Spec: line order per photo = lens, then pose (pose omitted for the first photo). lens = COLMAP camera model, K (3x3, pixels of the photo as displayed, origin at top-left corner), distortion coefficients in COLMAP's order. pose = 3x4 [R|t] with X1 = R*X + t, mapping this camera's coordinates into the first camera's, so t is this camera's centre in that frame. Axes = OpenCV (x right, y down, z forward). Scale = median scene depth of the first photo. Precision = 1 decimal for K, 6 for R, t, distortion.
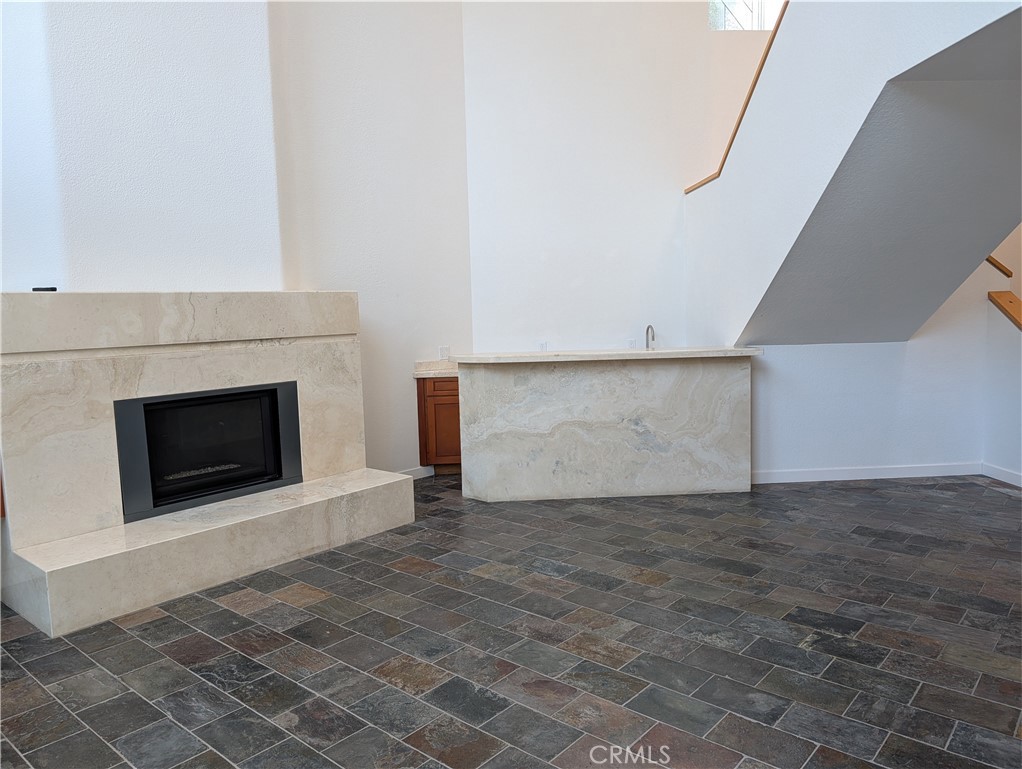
lens RADIAL K [[739.8, 0, 520.6], [0, 739.8, 384.3], [0, 0, 1]] dist [0.013758, 0.007492]
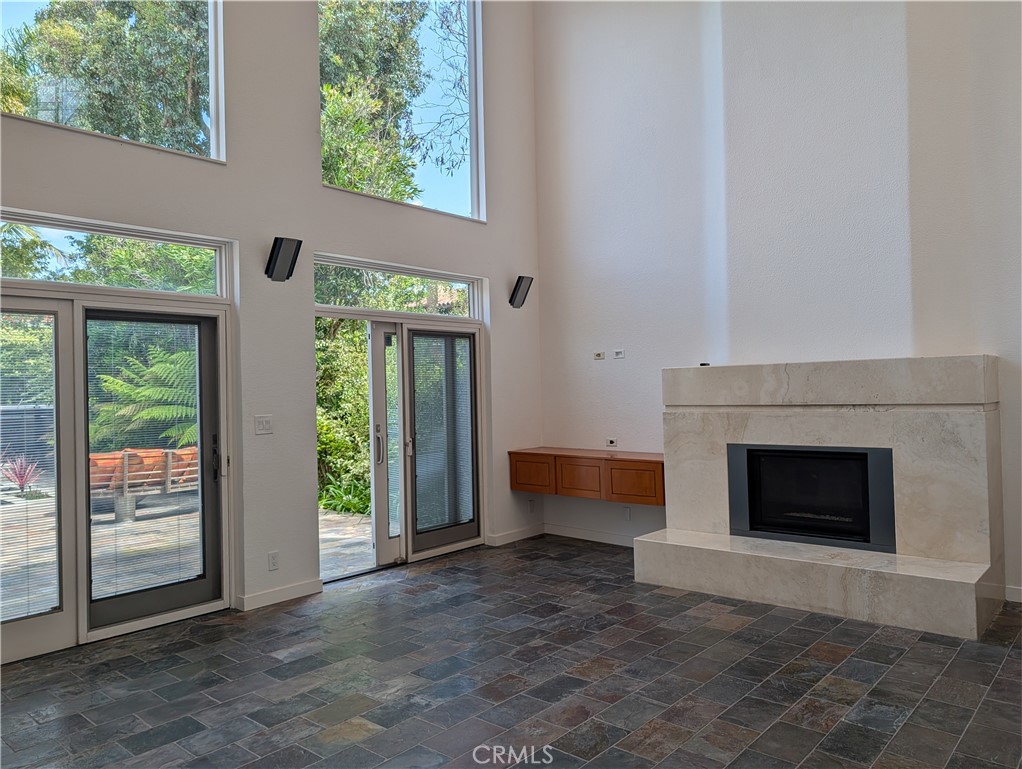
lens RADIAL K [[739.8, 0, 520.5], [0, 739.8, 385.2], [0, 0, 1]] dist [0.013758, 0.007492]
pose [[-0.007200, 0.023620, -0.999695, 0.799883], [-0.079386, 0.996552, 0.024118, -0.085338], [0.996818, 0.079535, -0.005300, 0.591568]]
